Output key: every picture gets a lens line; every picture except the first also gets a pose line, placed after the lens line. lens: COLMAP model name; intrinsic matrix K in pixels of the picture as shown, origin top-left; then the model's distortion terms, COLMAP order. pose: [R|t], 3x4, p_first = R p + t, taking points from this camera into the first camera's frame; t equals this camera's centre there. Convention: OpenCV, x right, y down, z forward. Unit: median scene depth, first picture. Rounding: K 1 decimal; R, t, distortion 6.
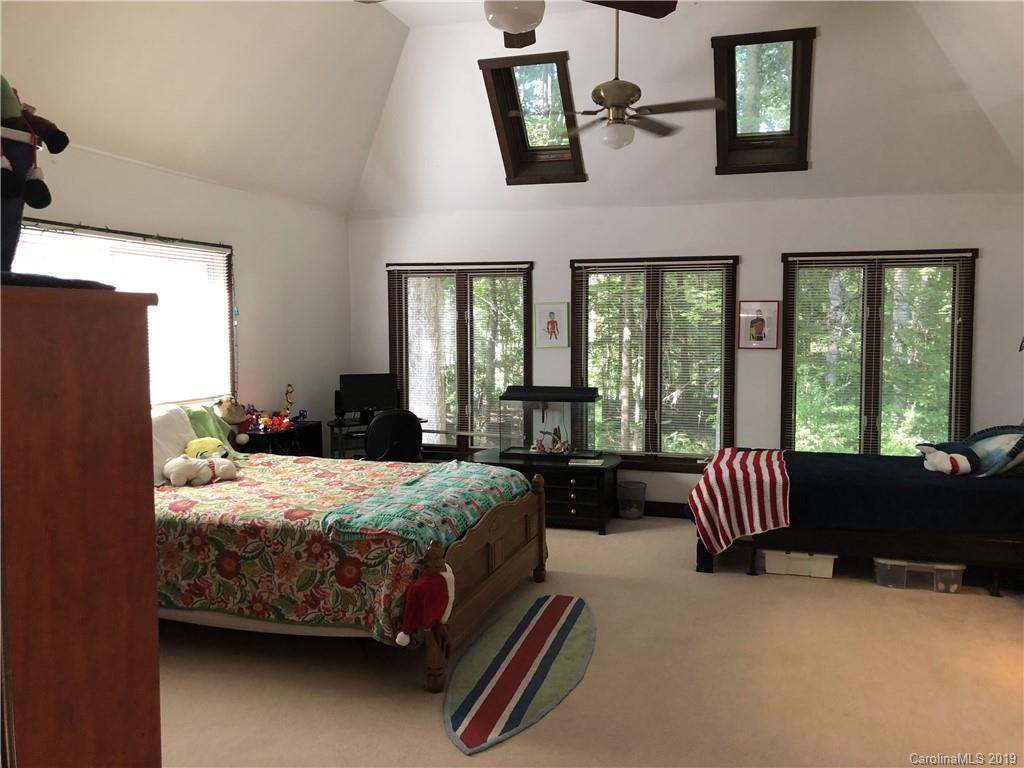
lens RADIAL K [[845.3, 0, 518.5], [0, 845.3, 385.4], [0, 0, 1]] dist [0.048118, -0.061285]
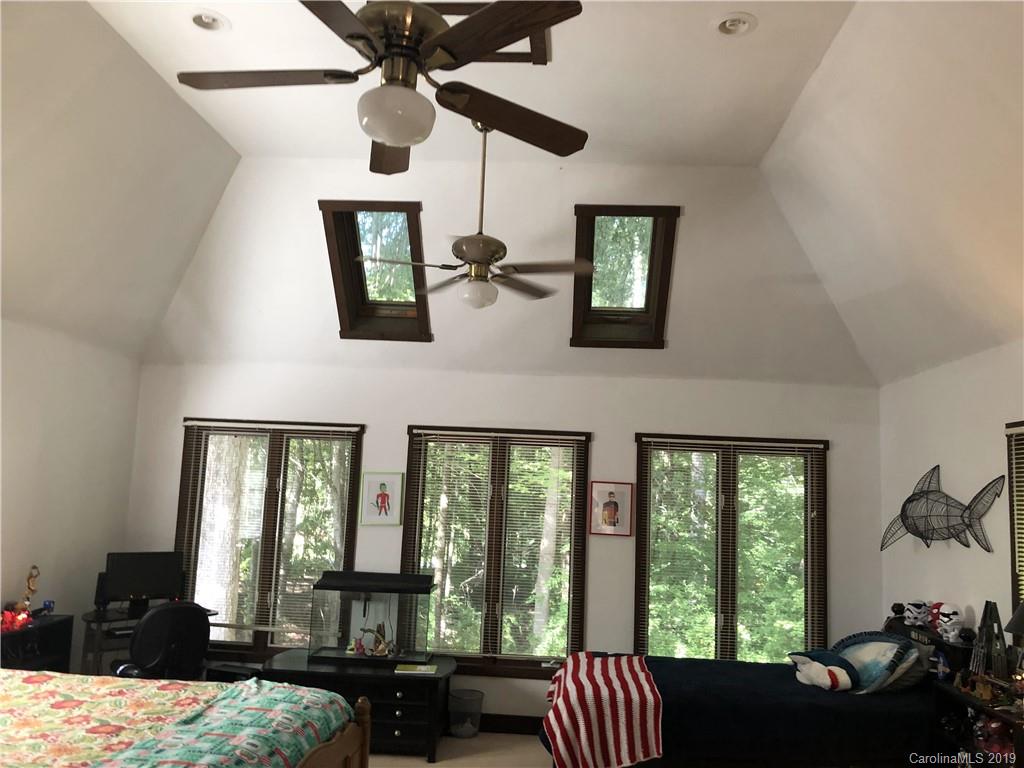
lens RADIAL K [[845.3, 0, 523.4], [0, 845.3, 383.2], [0, 0, 1]] dist [0.048118, -0.061285]
pose [[0.972267, 0.068283, 0.223684, -0.024292], [-0.023903, 0.980433, -0.195395, -0.024623], [-0.232650, 0.184630, 0.954875, 0.131963]]
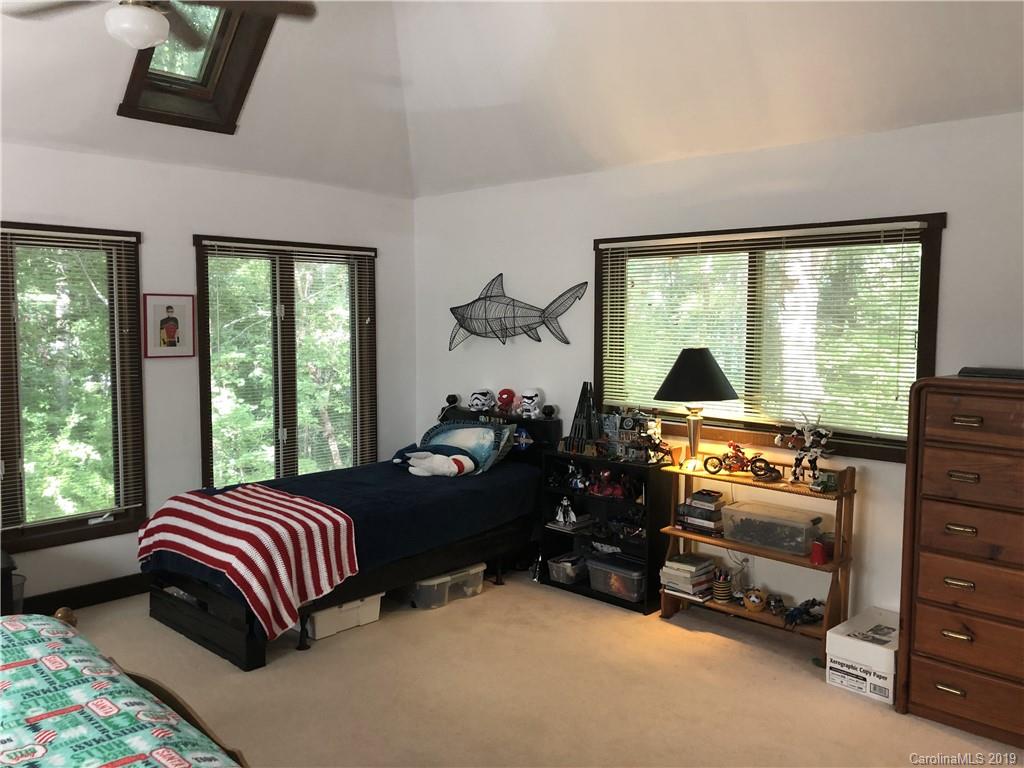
lens RADIAL K [[845.3, 0, 482.2], [0, 845.3, 376.4], [0, 0, 1]] dist [0.048118, -0.061285]
pose [[0.448368, -0.065701, 0.891431, -0.288867], [0.063256, 0.997127, 0.041675, -0.042356], [-0.891608, 0.037703, 0.451236, 0.431052]]
